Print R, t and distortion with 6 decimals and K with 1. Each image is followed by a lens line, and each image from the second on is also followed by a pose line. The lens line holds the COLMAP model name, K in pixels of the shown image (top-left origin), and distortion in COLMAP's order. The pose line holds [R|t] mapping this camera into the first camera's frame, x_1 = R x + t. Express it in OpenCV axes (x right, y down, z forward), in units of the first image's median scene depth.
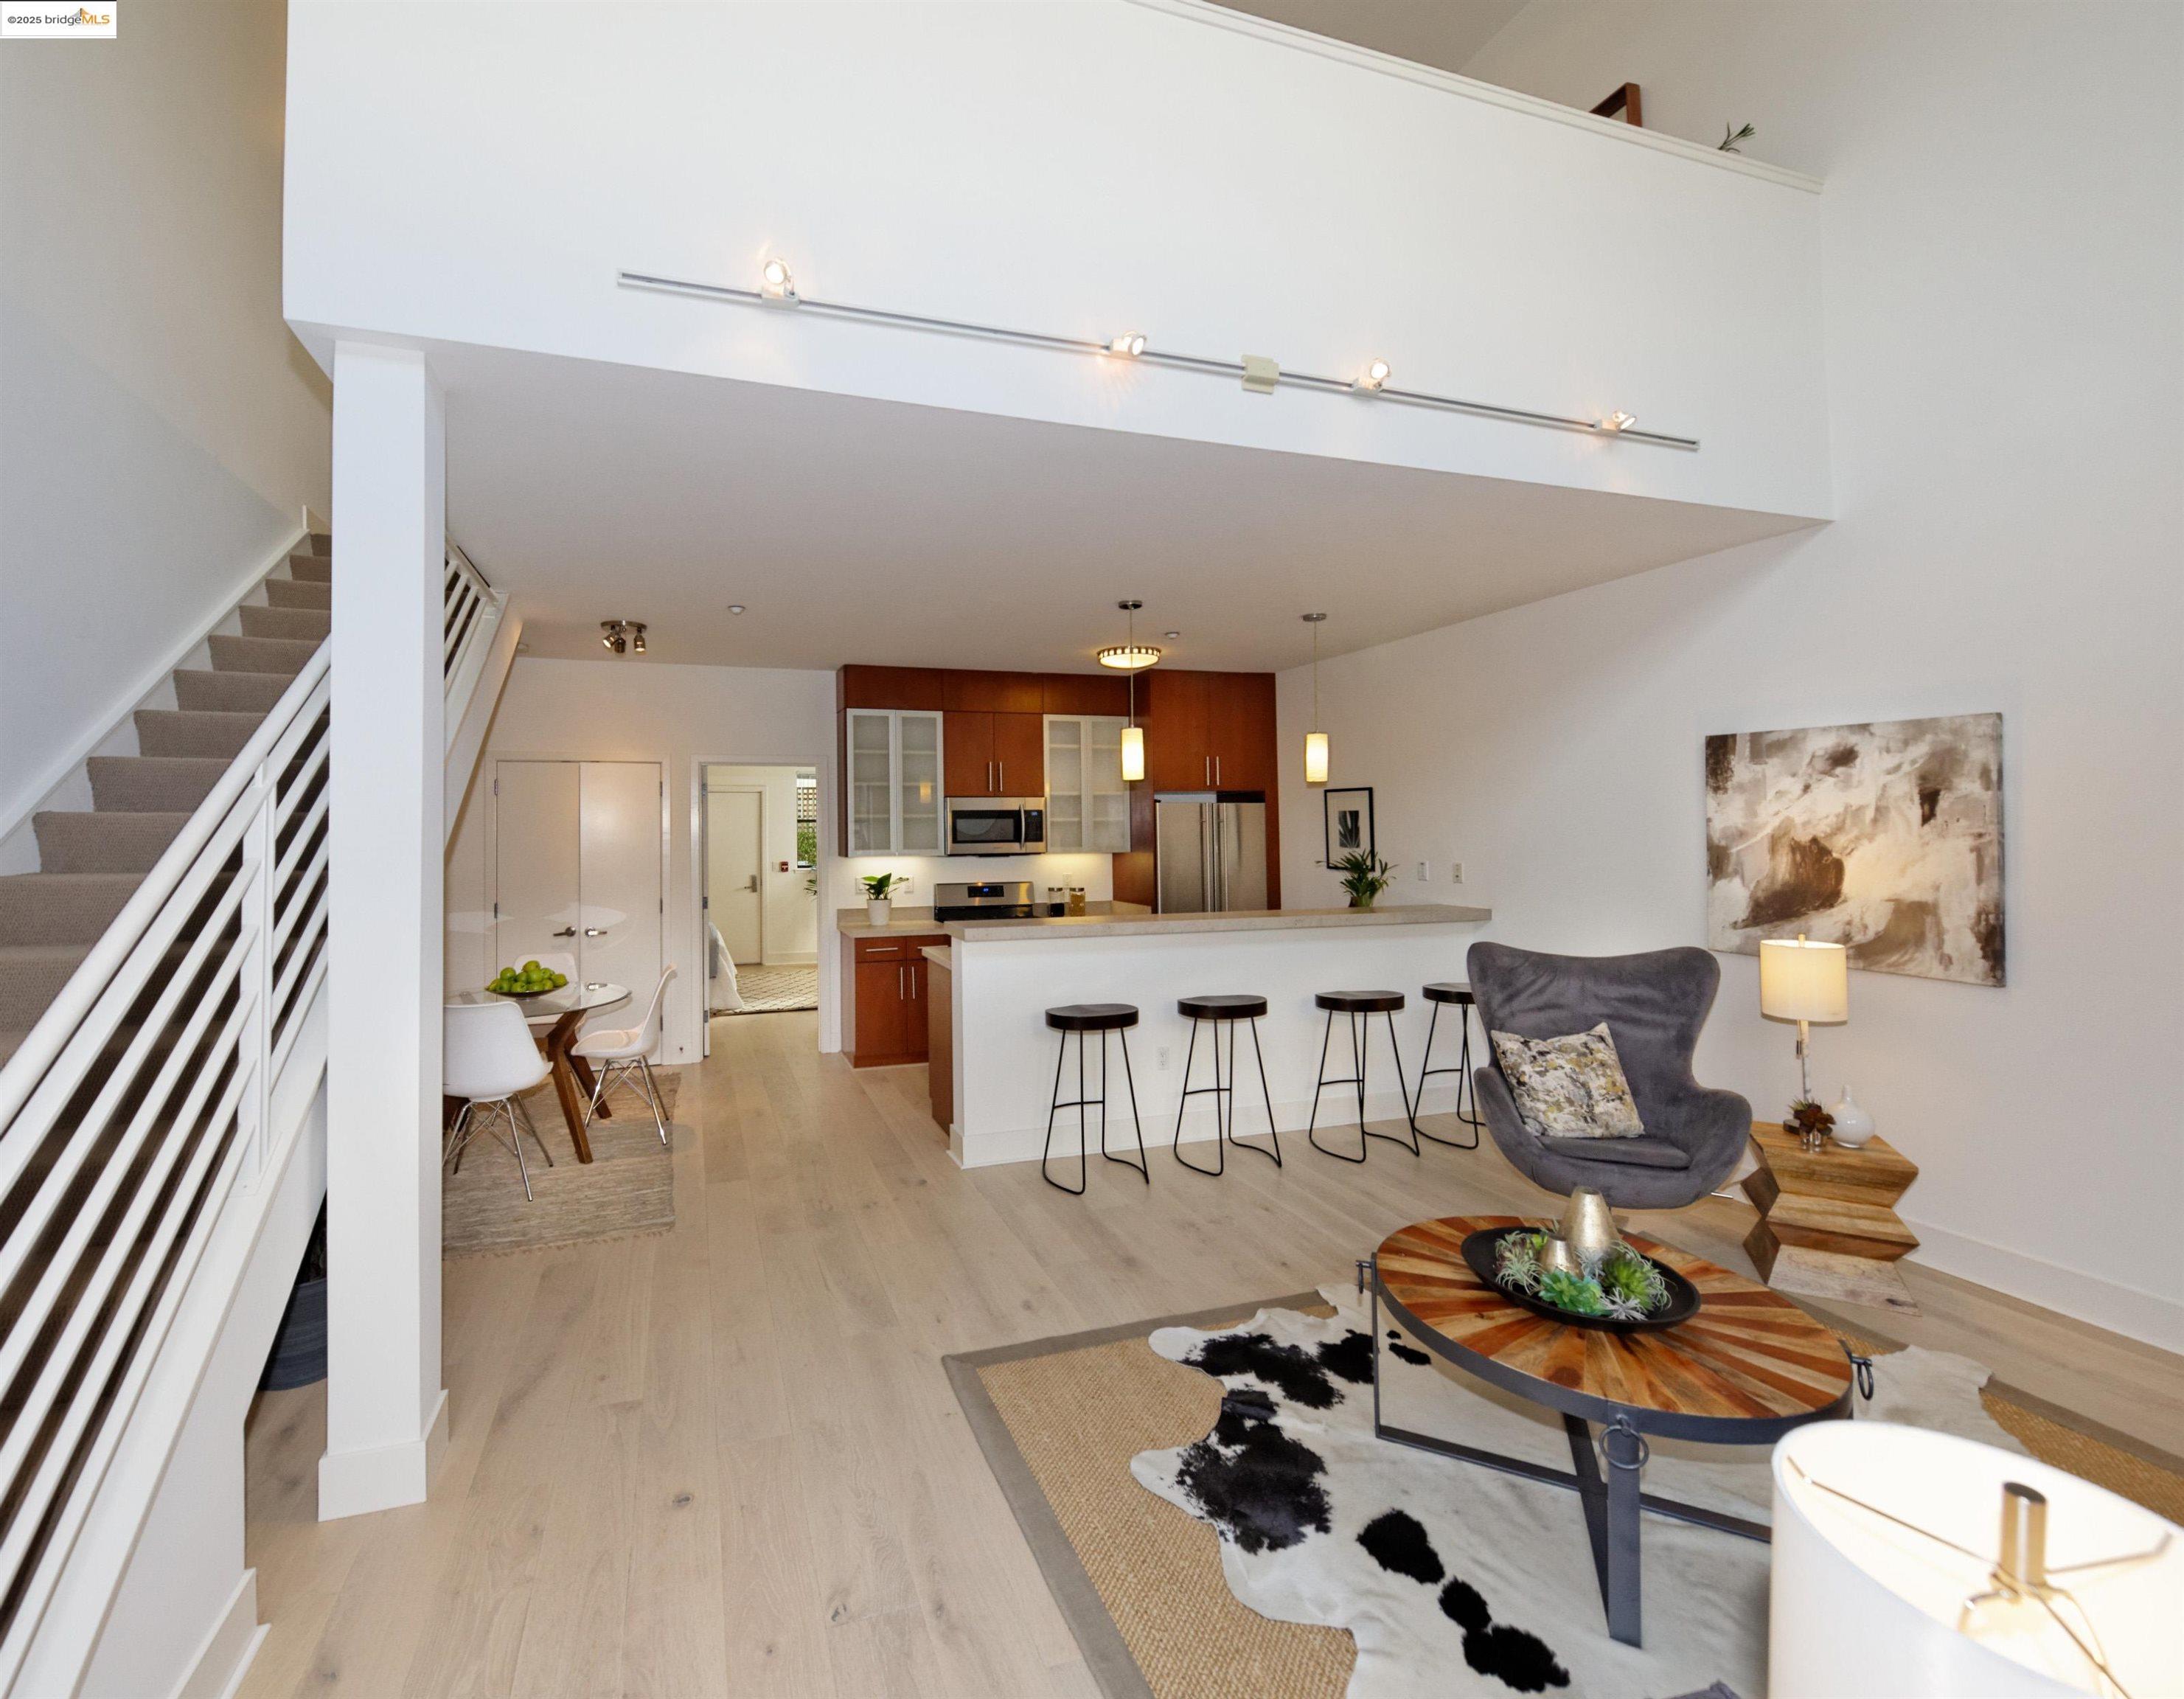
lens RADIAL K [[911.2, 0, 979.2], [0, 911.2, 812.6], [0, 0, 1]] dist [-0.000916, -0.000689]
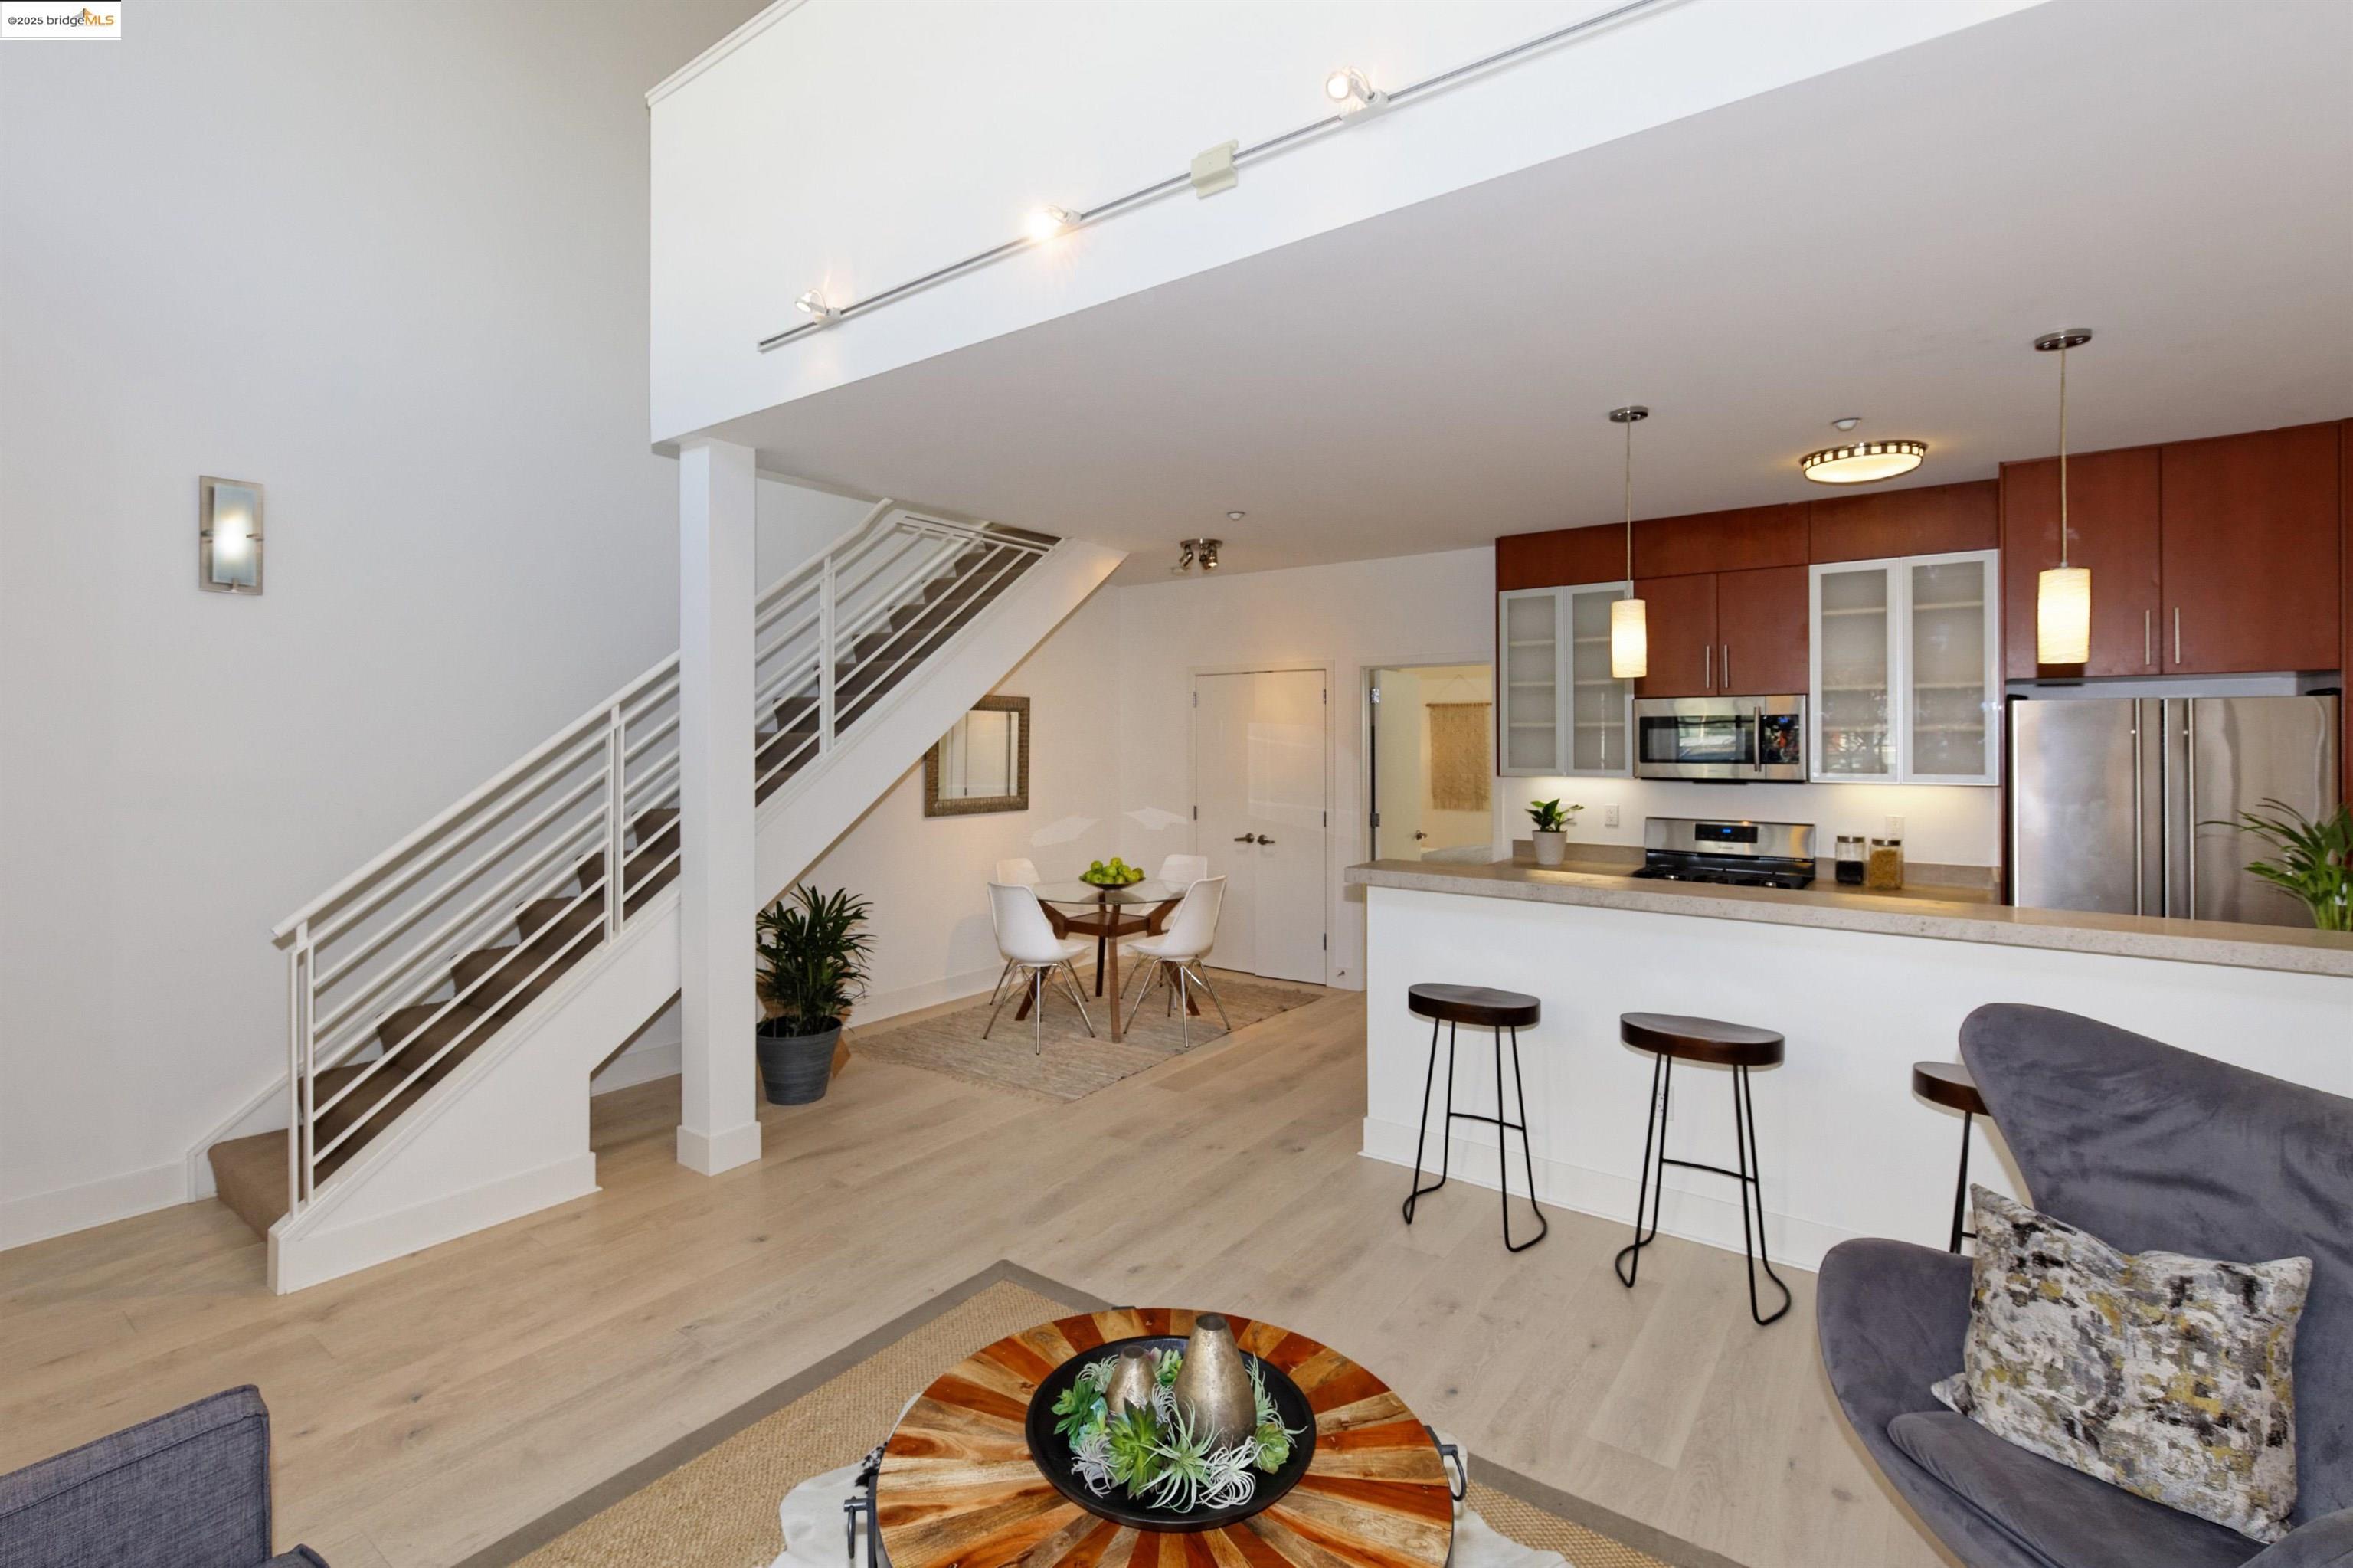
lens RADIAL K [[1076.2, 0, 1125.4], [0, 1076.2, 731.6], [0, 0, 1]] dist [-0.009797, -0.000508]
pose [[0.581741, 0.005746, -0.813354, 0.455121], [0.012265, 0.999799, 0.015836, -0.009901], [0.813282, -0.019188, 0.581554, 0.182224]]
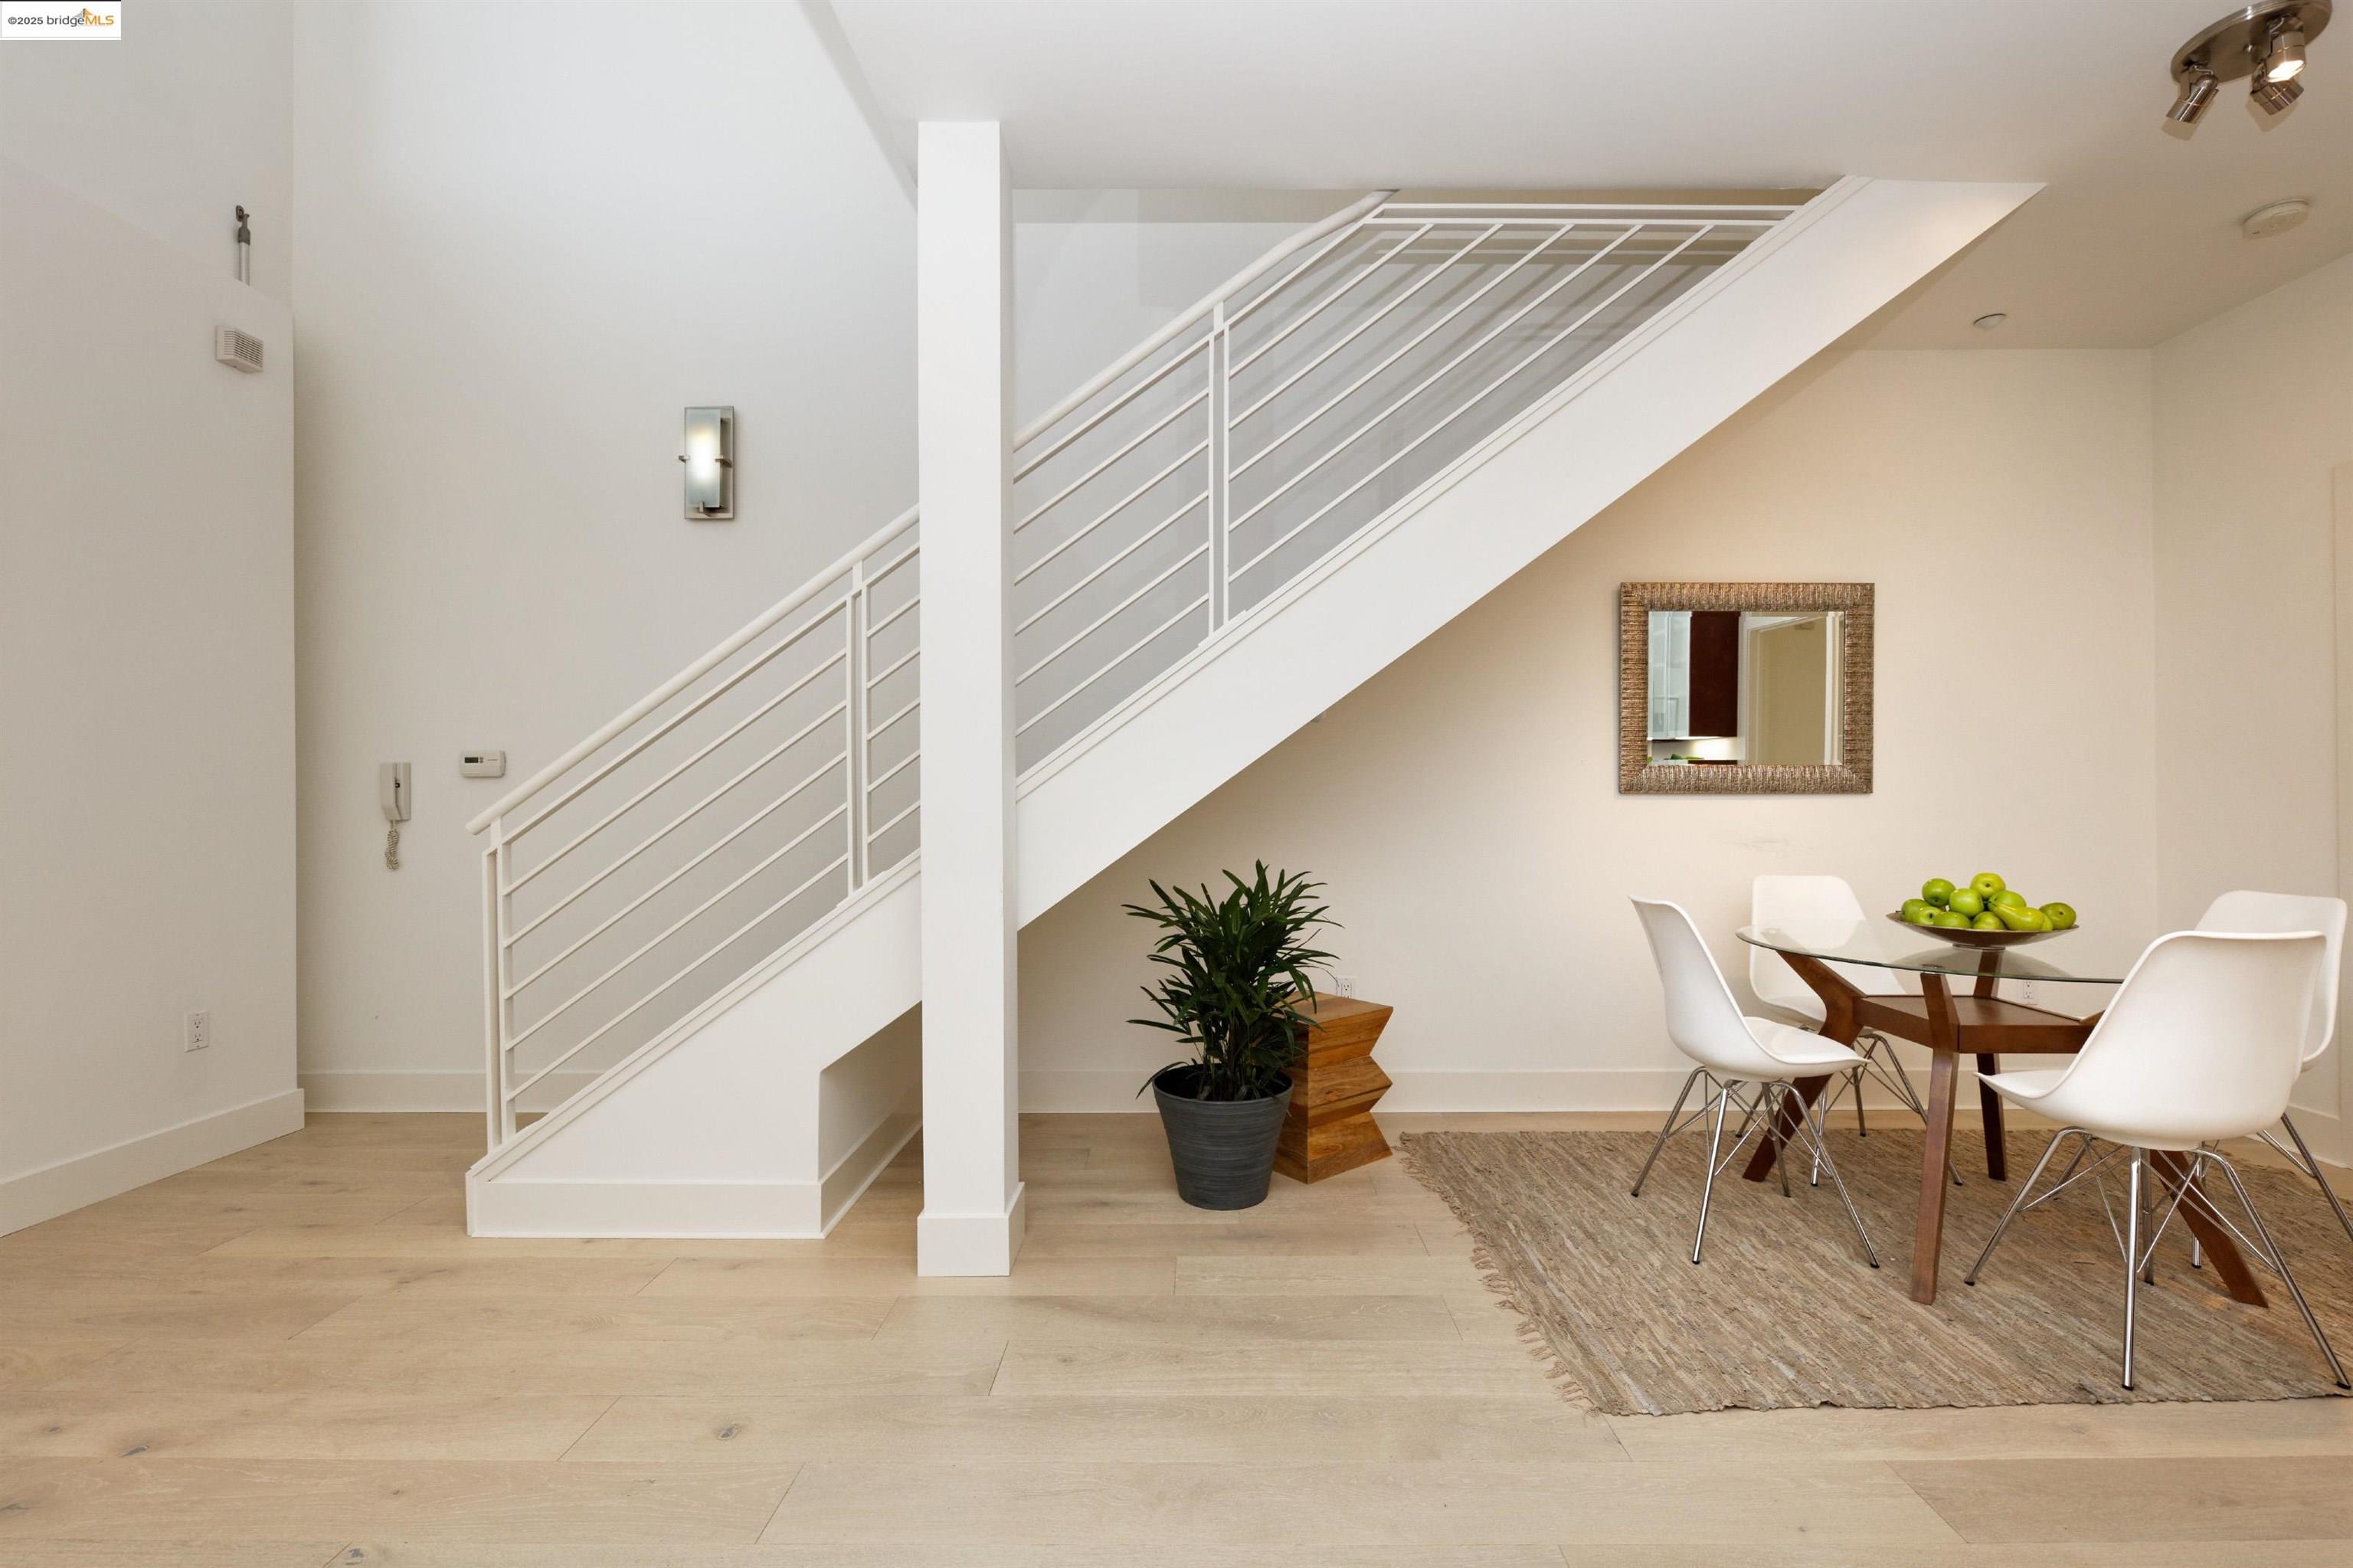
lens RADIAL K [[1009.7, 0, 1184.0], [0, 1009.7, 793.8], [0, 0, 1]] dist [-0.010145, -0.000046]
pose [[-0.298140, 0.007696, -0.954491, 0.115933], [0.025884, 0.999665, -0.000024, 0.084344], [0.954171, -0.024713, -0.298239, 0.575156]]
